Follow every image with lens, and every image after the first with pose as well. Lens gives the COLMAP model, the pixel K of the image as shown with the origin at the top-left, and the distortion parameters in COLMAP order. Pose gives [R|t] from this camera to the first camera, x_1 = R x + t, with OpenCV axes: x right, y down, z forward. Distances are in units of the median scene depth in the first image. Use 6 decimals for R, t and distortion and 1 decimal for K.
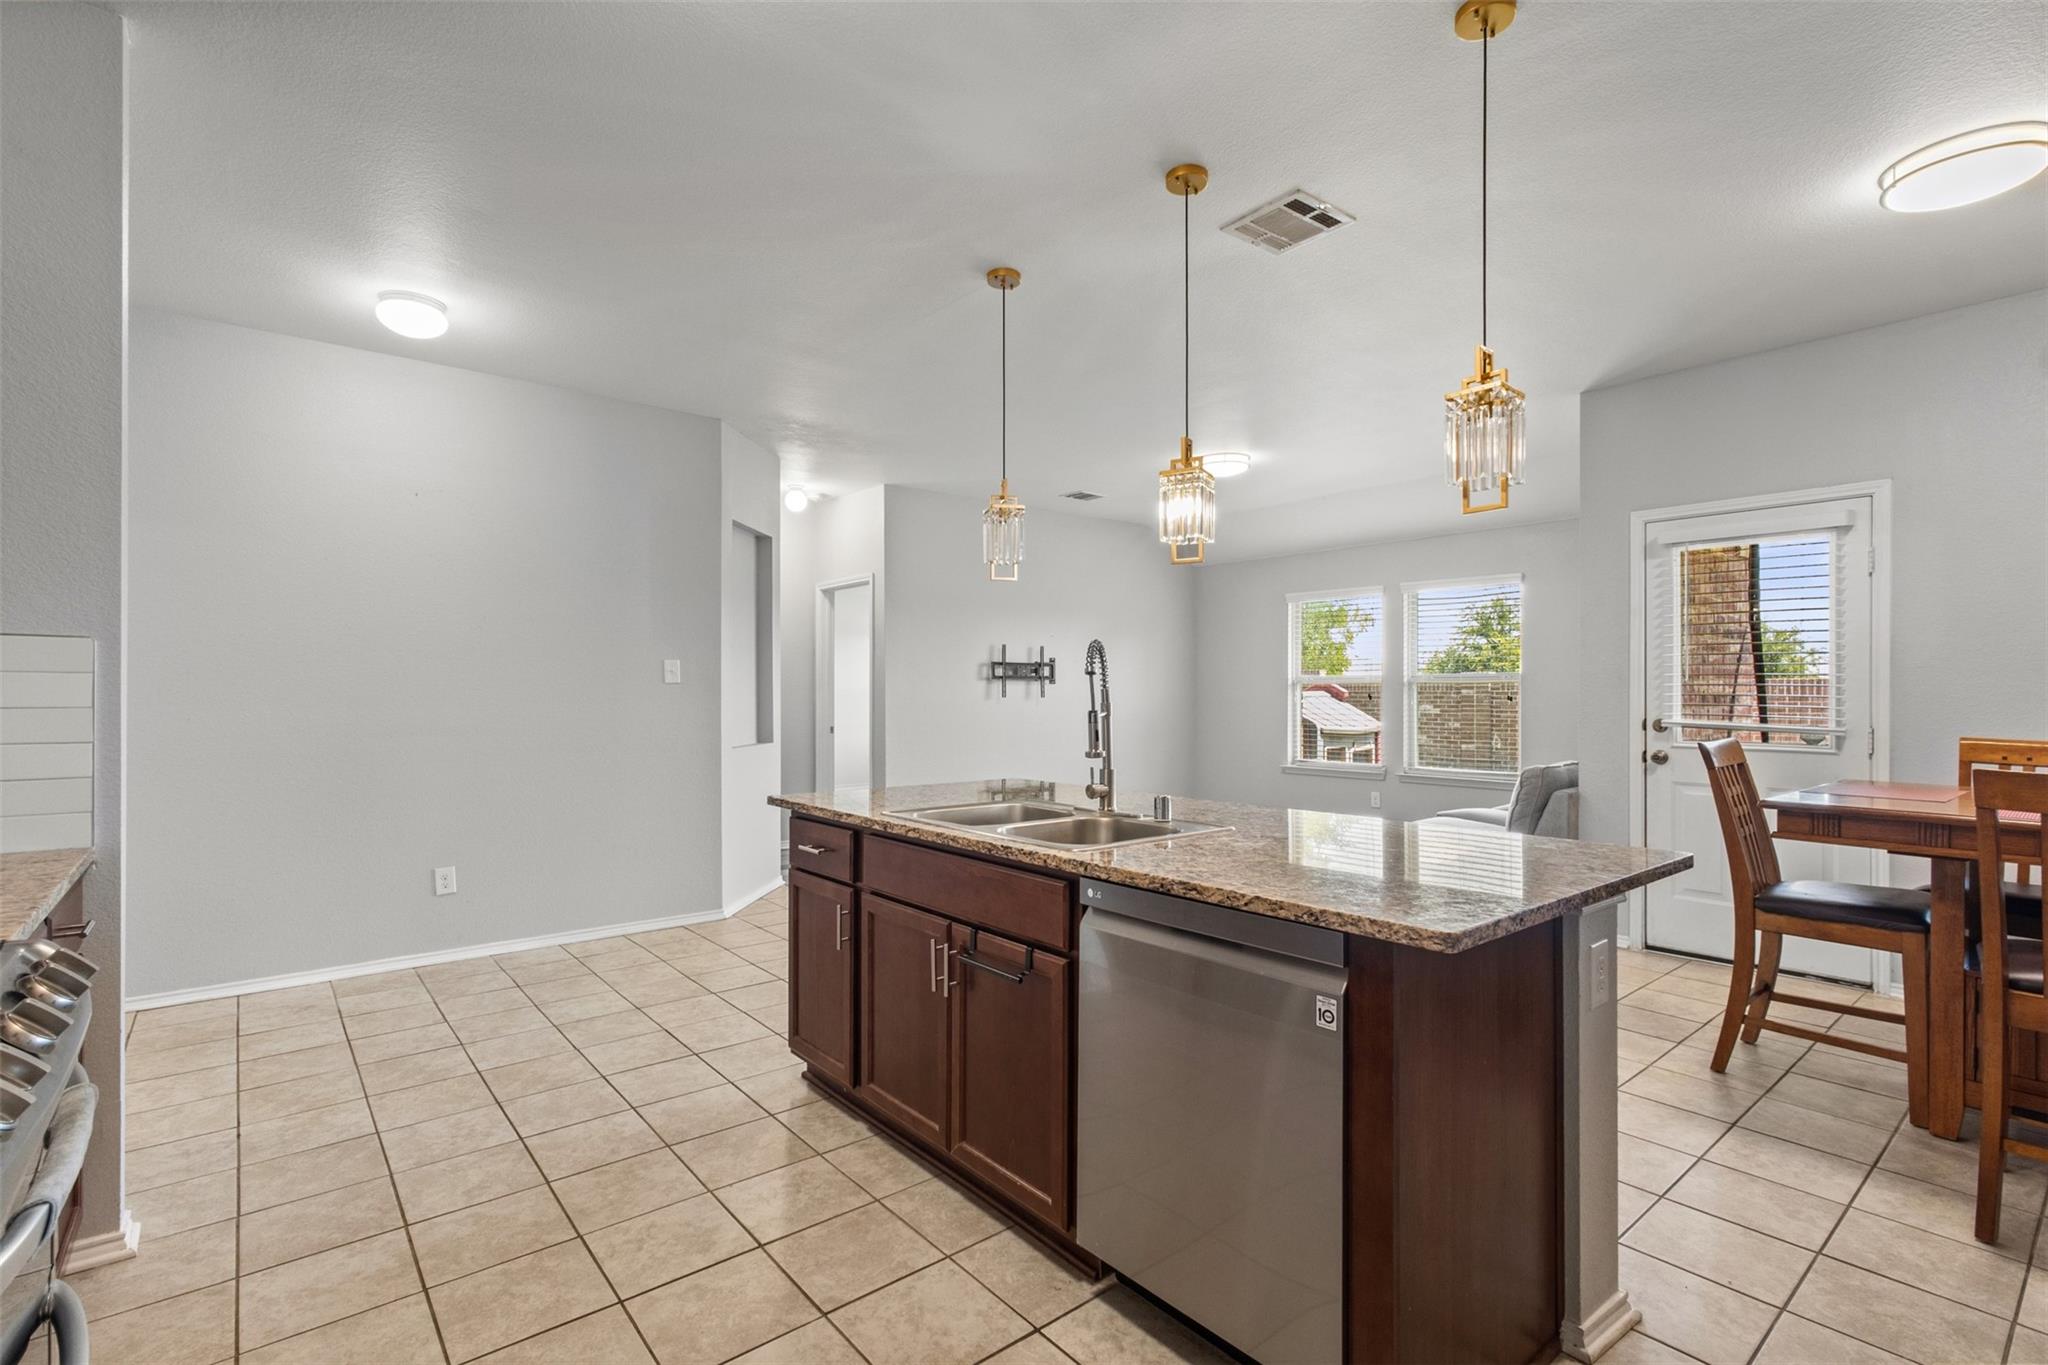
lens RADIAL K [[938.1, 0, 1019.2], [0, 938.1, 691.5], [0, 0, 1]] dist [0.001299, -0.000153]
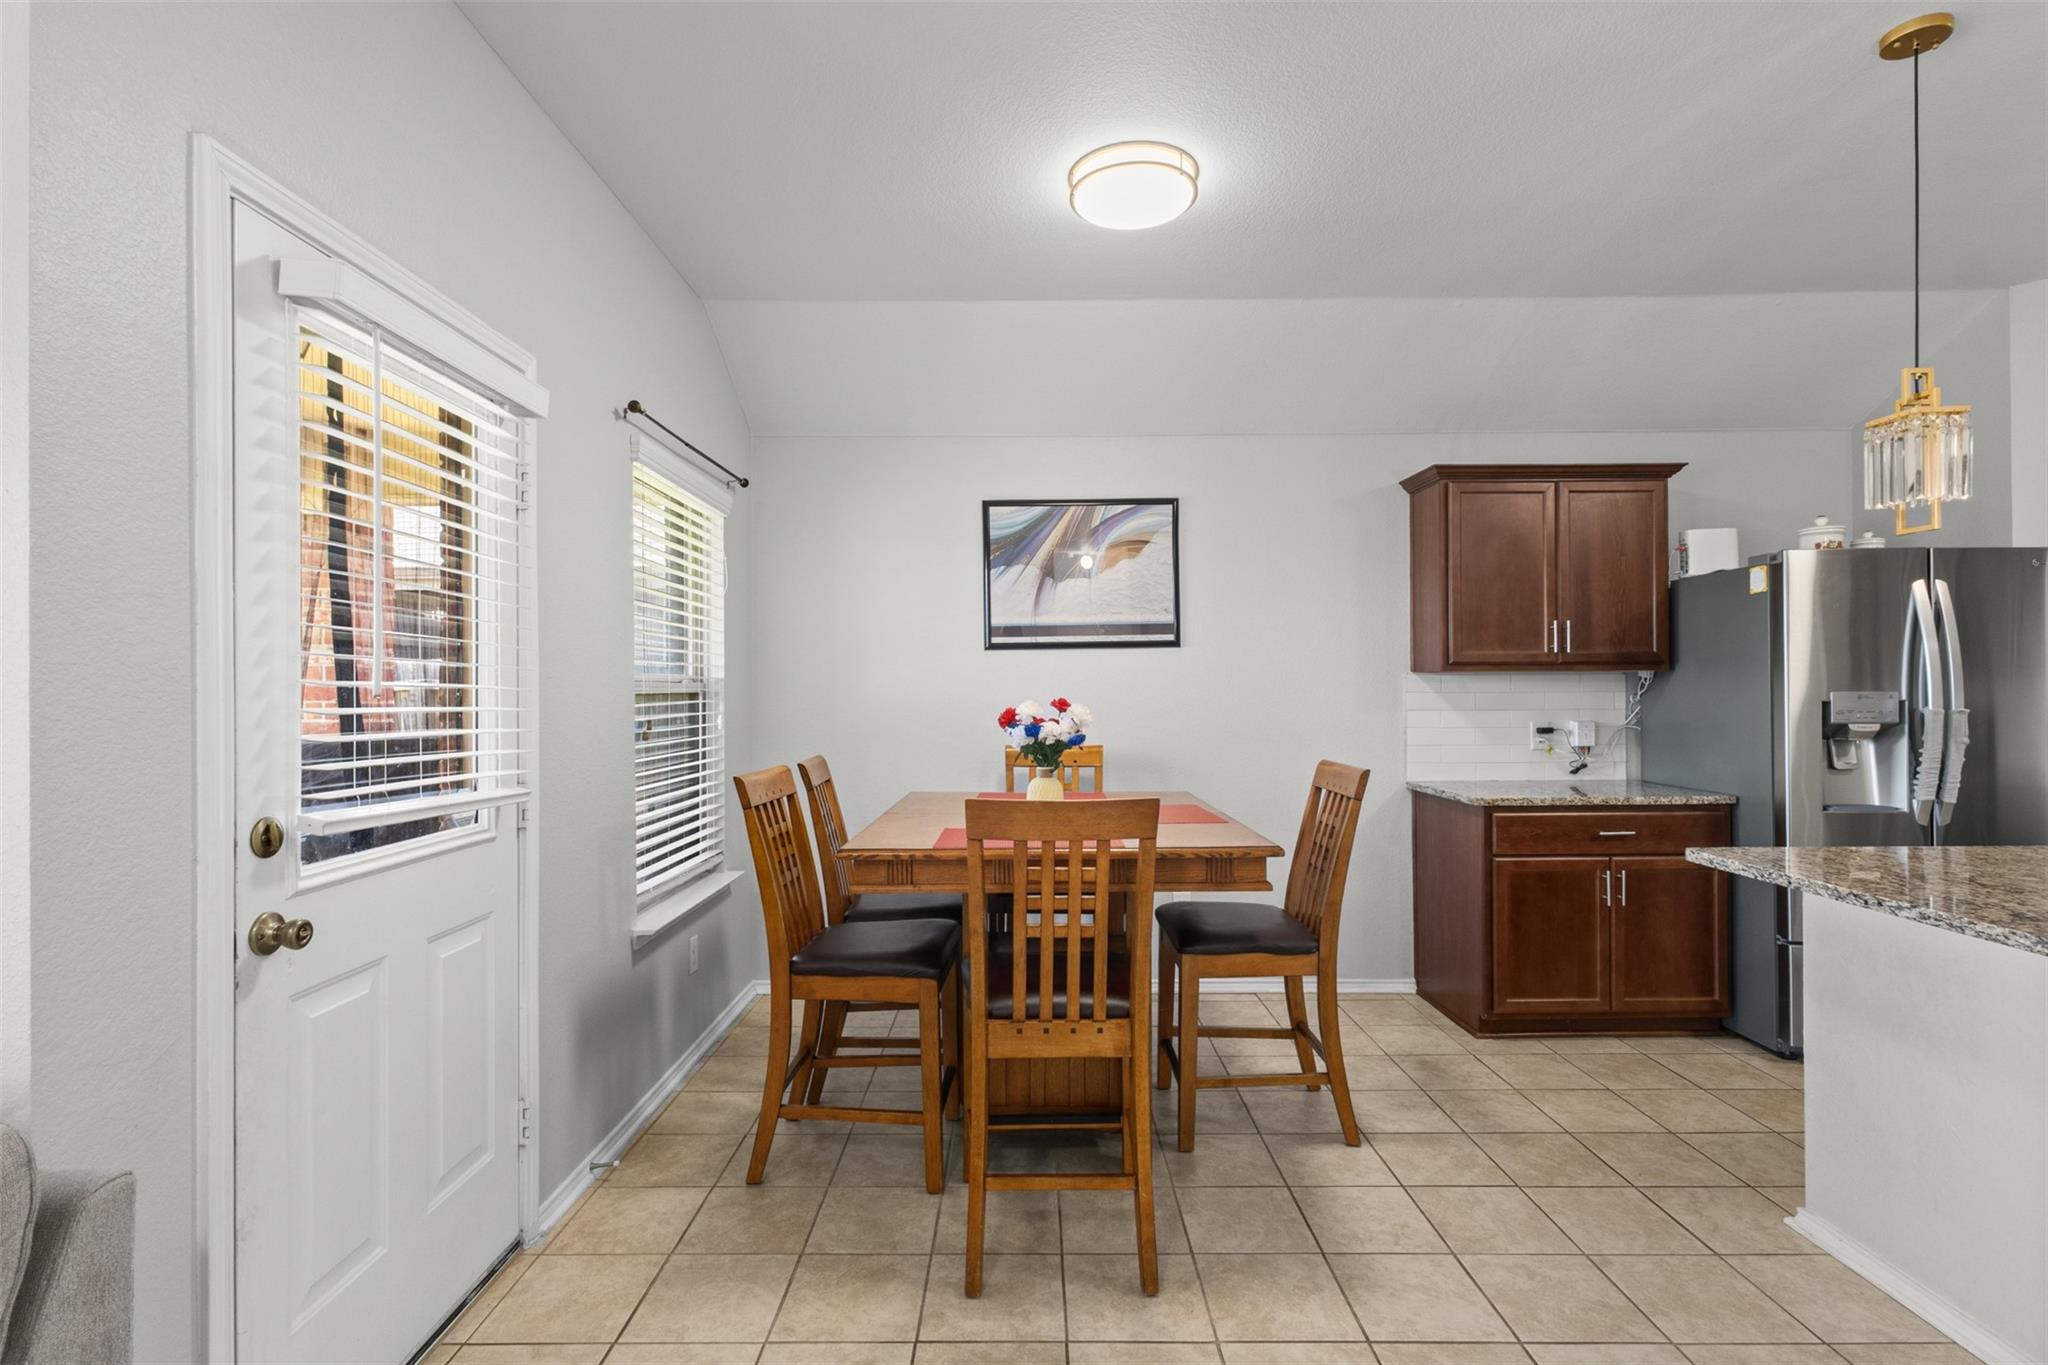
lens RADIAL K [[938.1, 0, 1015.4], [0, 938.1, 690.9], [0, 0, 1]] dist [0.001299, -0.000153]
pose [[-0.766813, 0.004105, 0.641857, 0.185077], [0.006669, 0.999977, 0.001572, -0.009129], [-0.641836, 0.005486, -0.766822, 0.736671]]
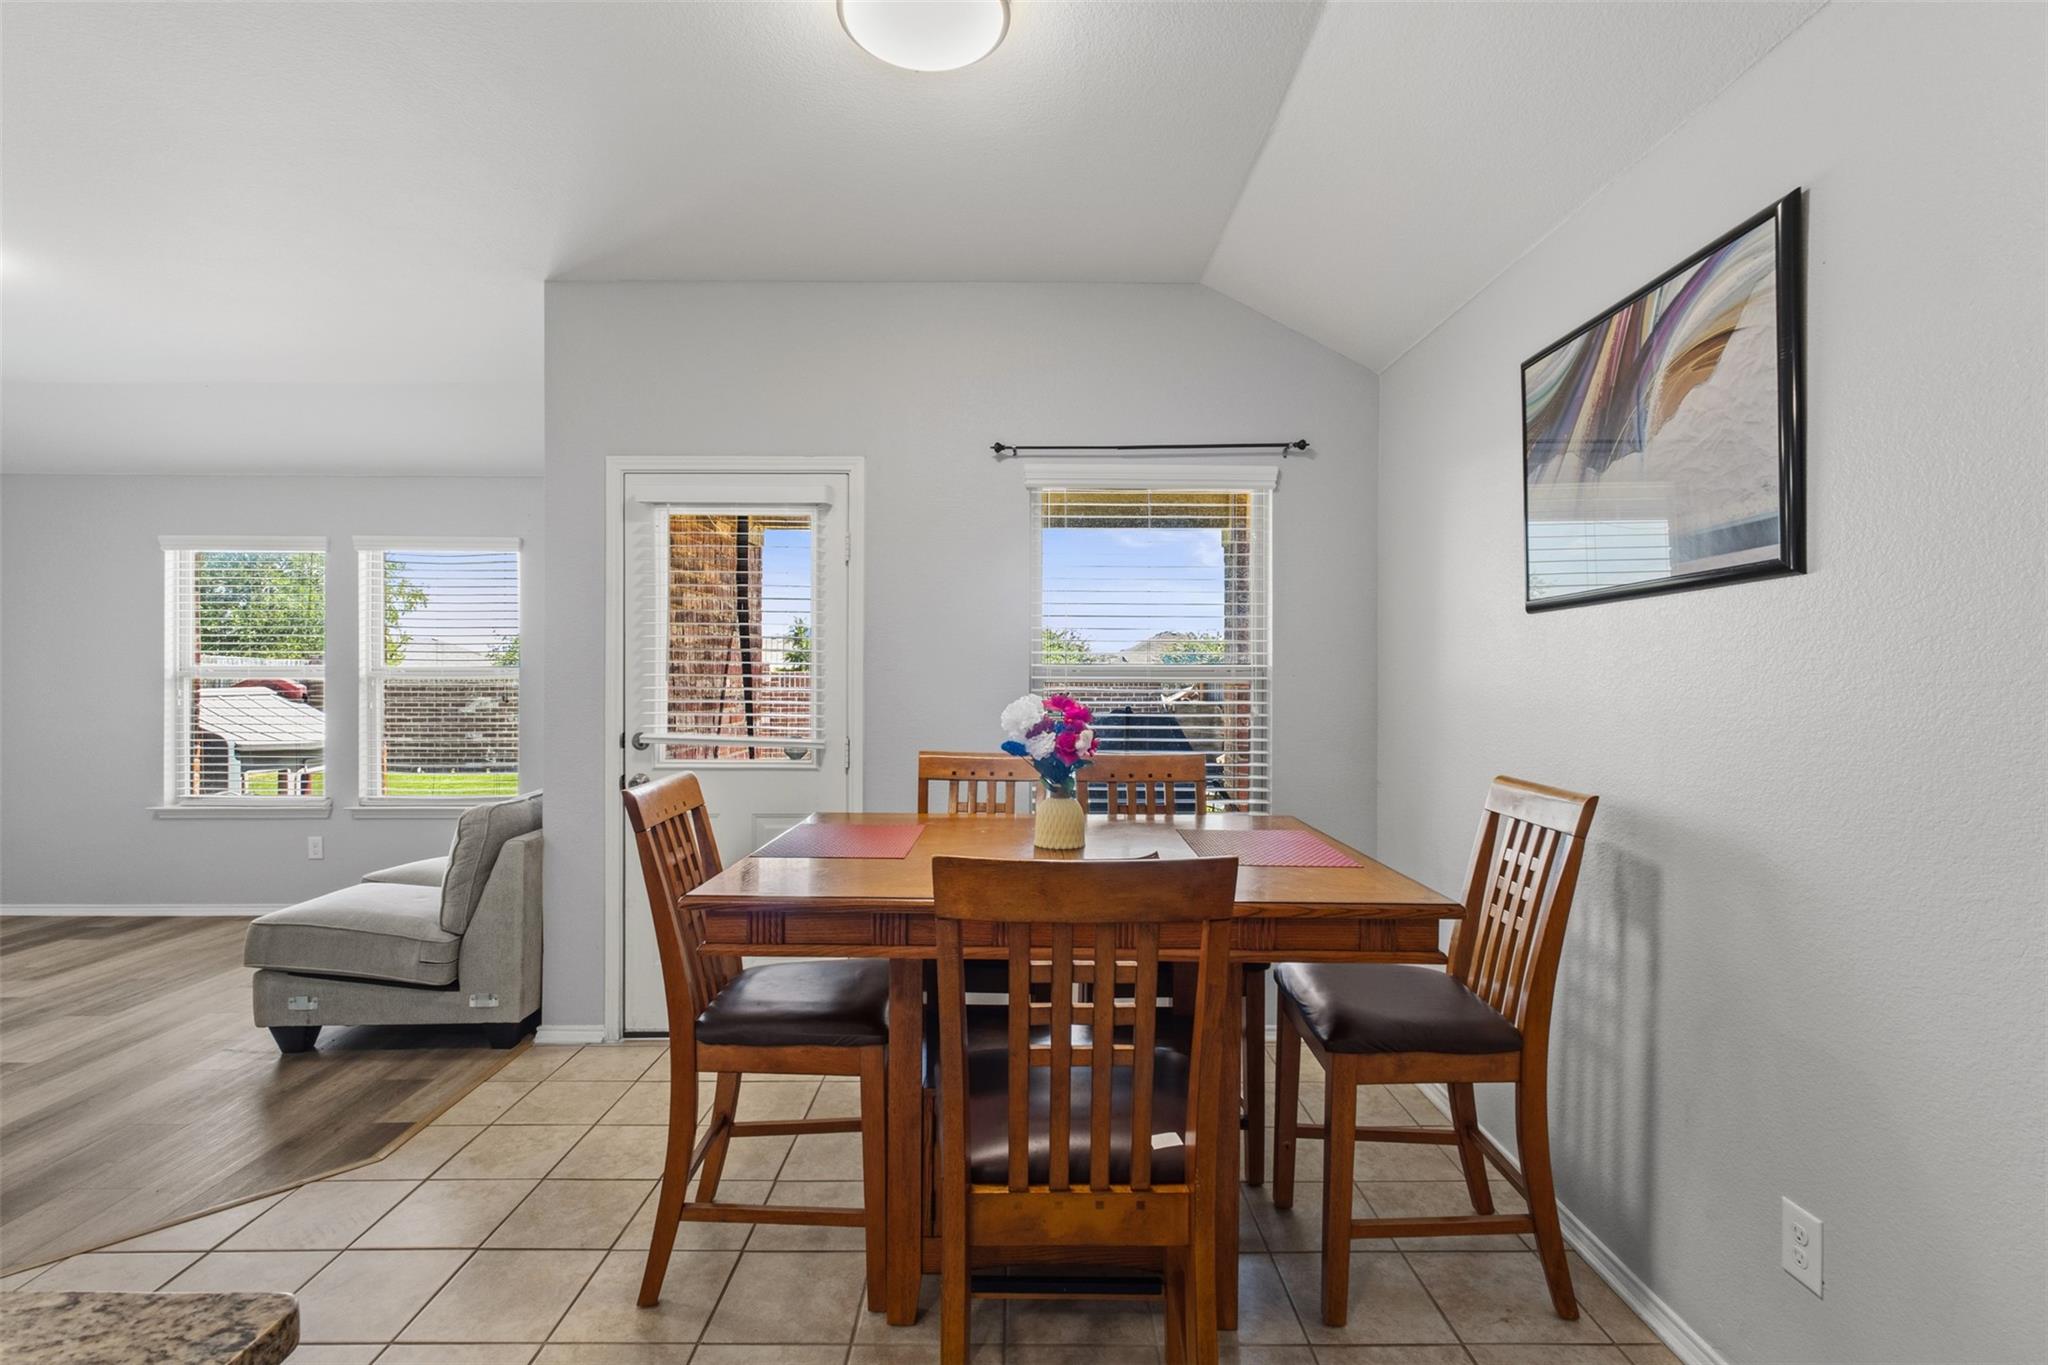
lens RADIAL K [[938.1, 0, 1025.6], [0, 938.1, 685.3], [0, 0, 1]] dist [0.001299, -0.000153]
pose [[0.623511, -0.002500, 0.781811, 0.191367], [-0.001745, 0.999988, 0.004589, -0.009098], [-0.781813, -0.004225, 0.623499, 0.190120]]
